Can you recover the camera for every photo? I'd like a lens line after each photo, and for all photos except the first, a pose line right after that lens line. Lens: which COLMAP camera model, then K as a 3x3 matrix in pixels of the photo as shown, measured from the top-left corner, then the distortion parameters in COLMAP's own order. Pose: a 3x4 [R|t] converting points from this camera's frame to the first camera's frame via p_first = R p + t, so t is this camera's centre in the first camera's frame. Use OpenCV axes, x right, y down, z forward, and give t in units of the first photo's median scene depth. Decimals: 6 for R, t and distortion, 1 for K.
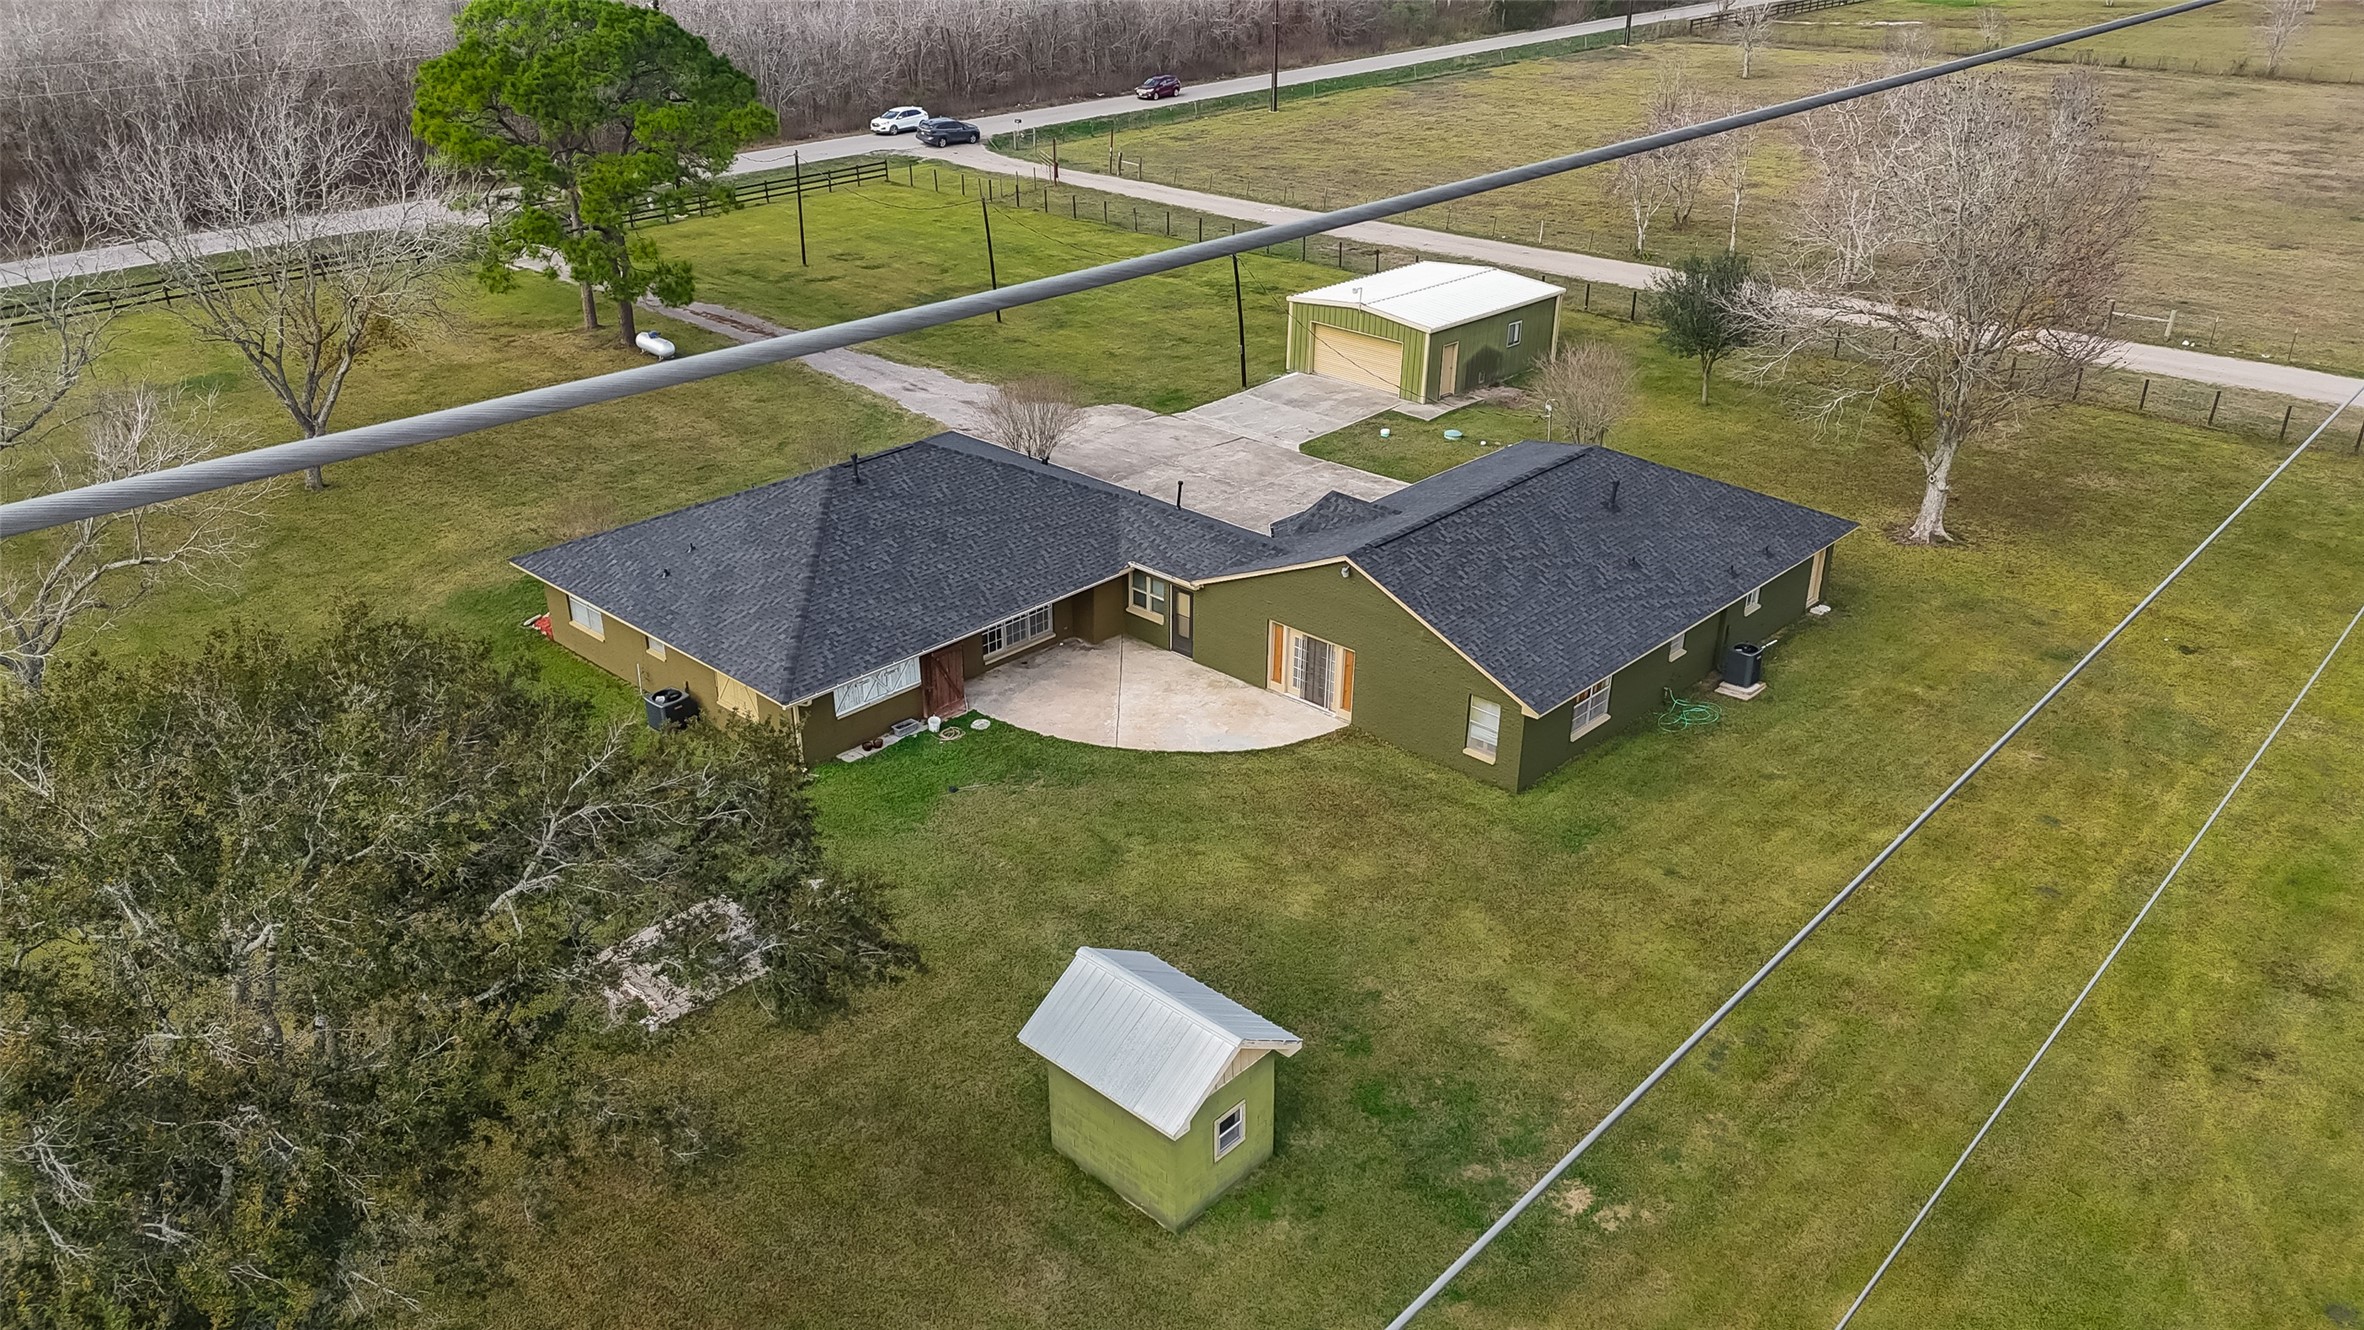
lens RADIAL K [[1733.0, 0, 1182.0], [0, 1733.0, 665.0], [0, 0, 1]] dist [0.059209, -0.010973]
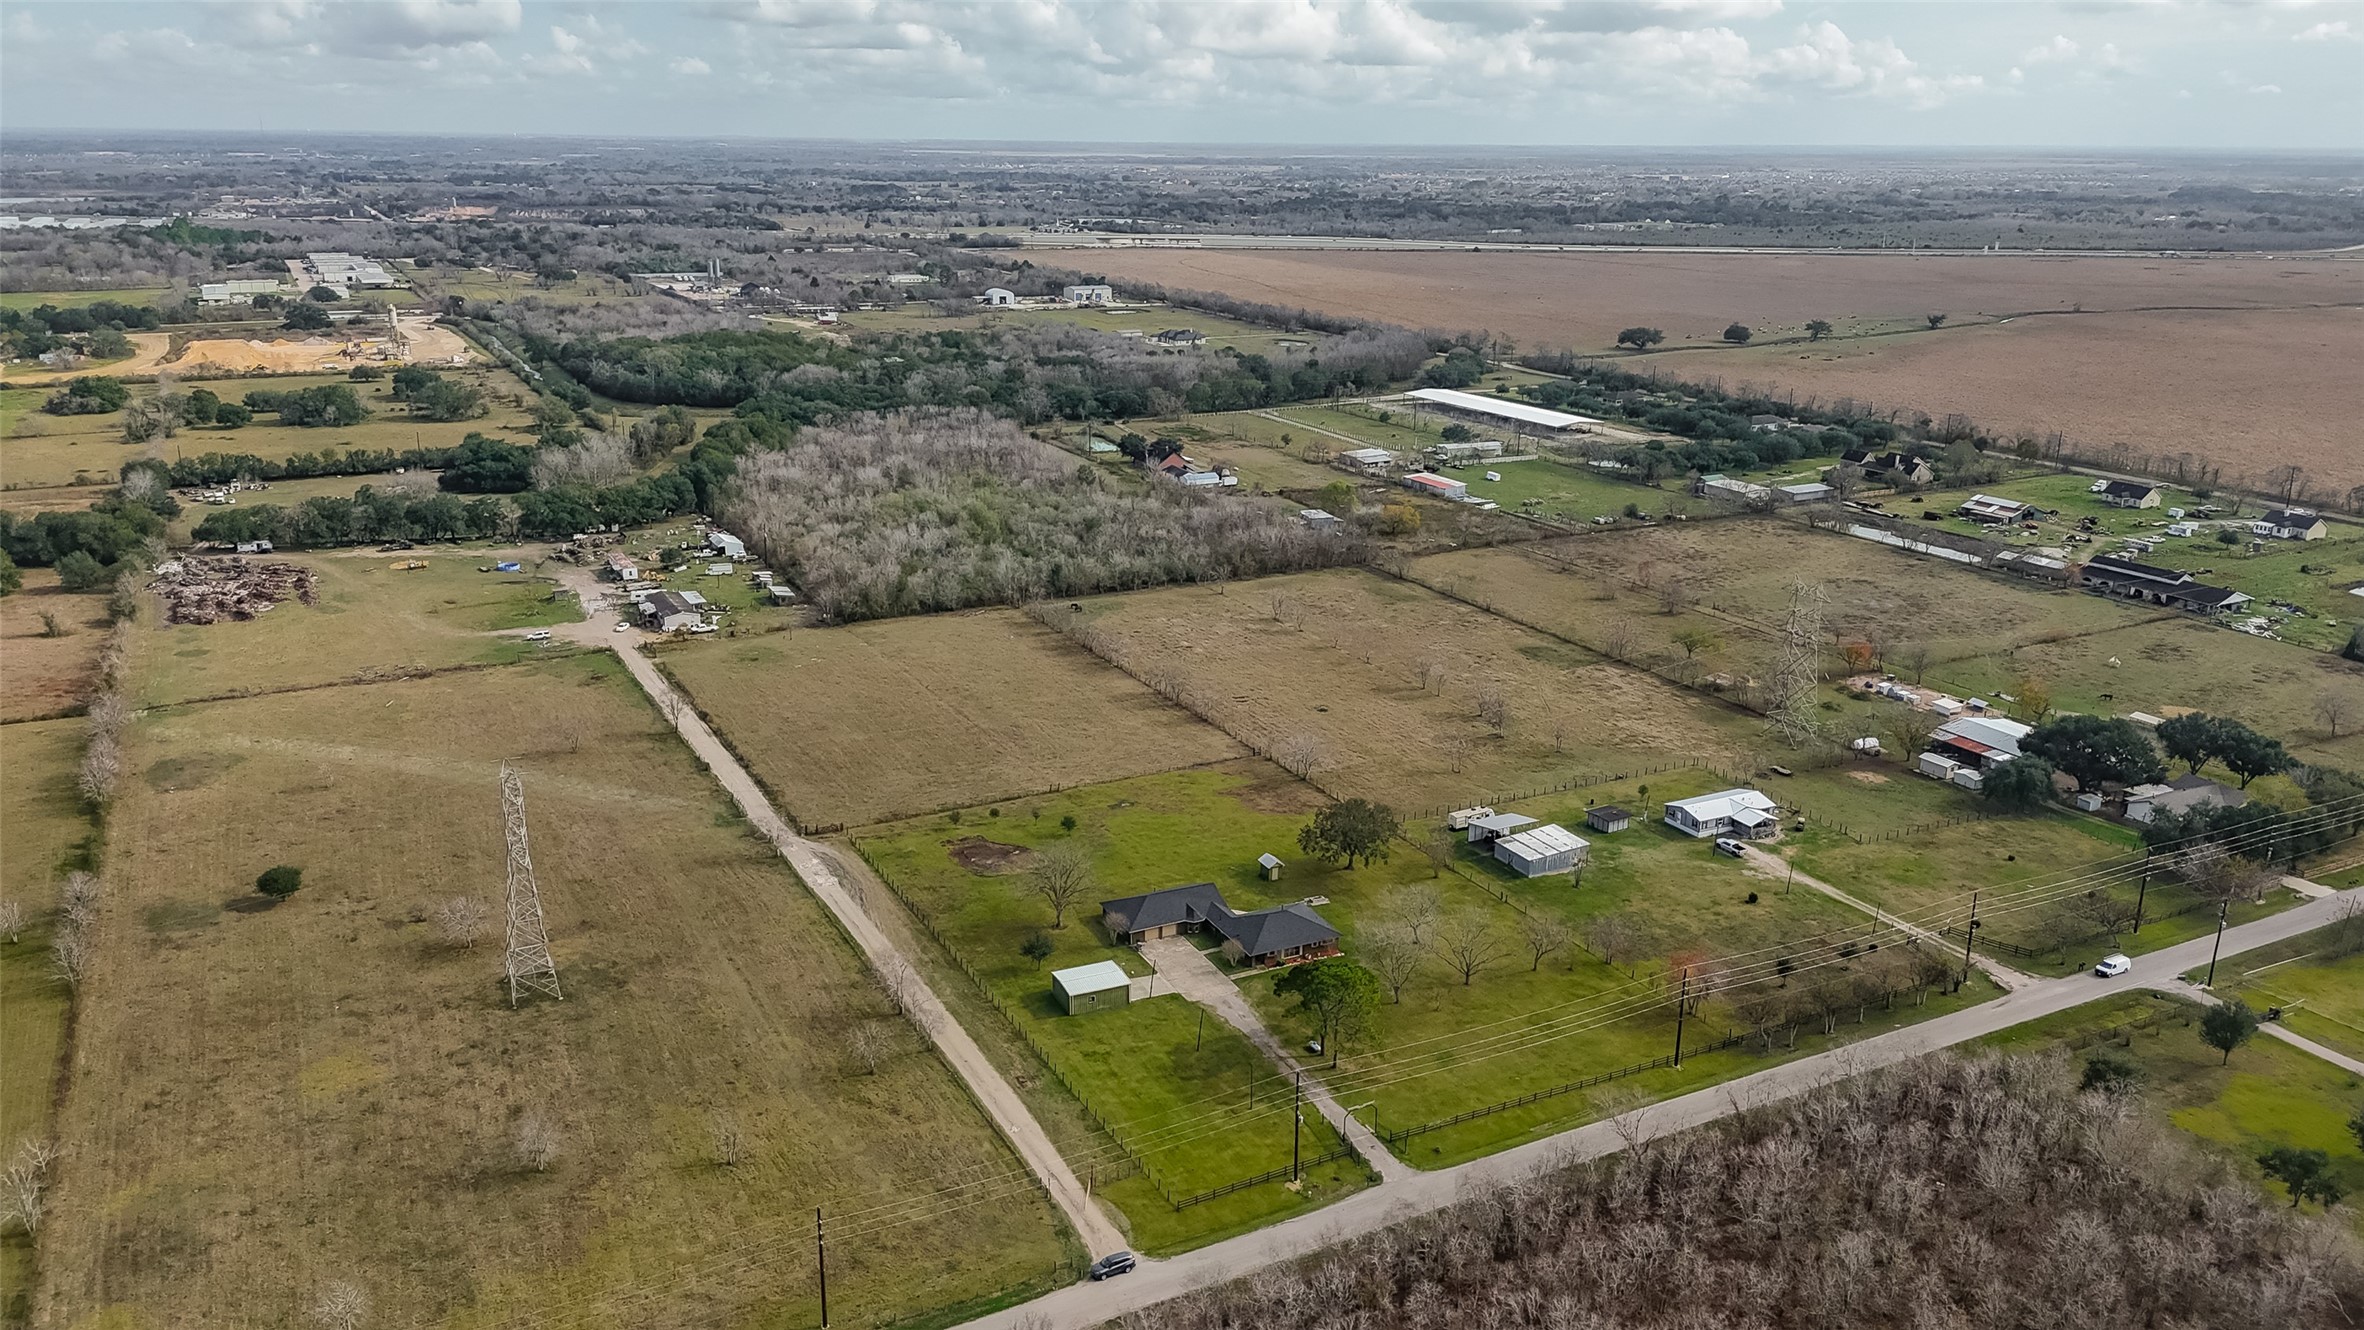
lens RADIAL K [[1733.0, 0, 1182.0], [0, 1733.0, 665.0], [0, 0, 1]] dist [0.059209, -0.010973]
pose [[-0.935554, -0.112463, 0.334800, -1.175233], [0.141797, 0.748590, 0.647693, -3.071063], [-0.323469, 0.653426, -0.684400, 3.113848]]
